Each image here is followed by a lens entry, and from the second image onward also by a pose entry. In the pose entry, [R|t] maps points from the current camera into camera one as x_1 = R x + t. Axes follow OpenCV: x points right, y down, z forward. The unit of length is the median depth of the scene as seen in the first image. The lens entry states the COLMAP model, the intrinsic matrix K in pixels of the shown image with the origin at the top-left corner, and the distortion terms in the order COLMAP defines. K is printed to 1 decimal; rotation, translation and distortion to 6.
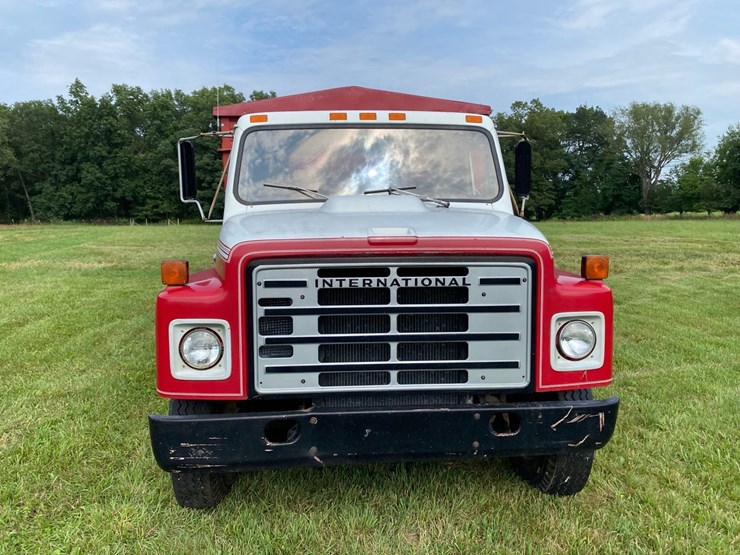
lens RADIAL K [[573.0, 0, 363.8], [0, 573.0, 272.6], [0, 0, 1]] dist [0.051034, -0.054308]
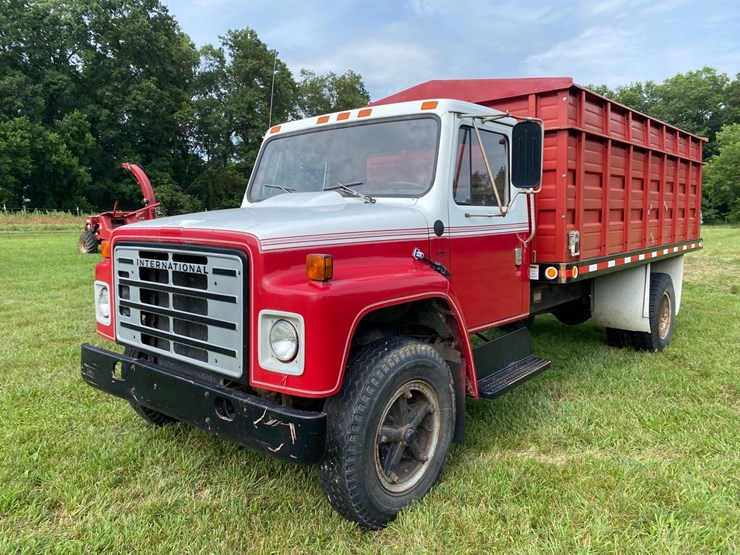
lens RADIAL K [[573.0, 0, 363.8], [0, 573.0, 272.6], [0, 0, 1]] dist [0.051034, -0.054308]
pose [[0.694130, 0.075750, -0.715853, 1.166462], [-0.075530, 0.996623, 0.032222, -0.037372], [0.715876, 0.031702, 0.697508, 0.446371]]
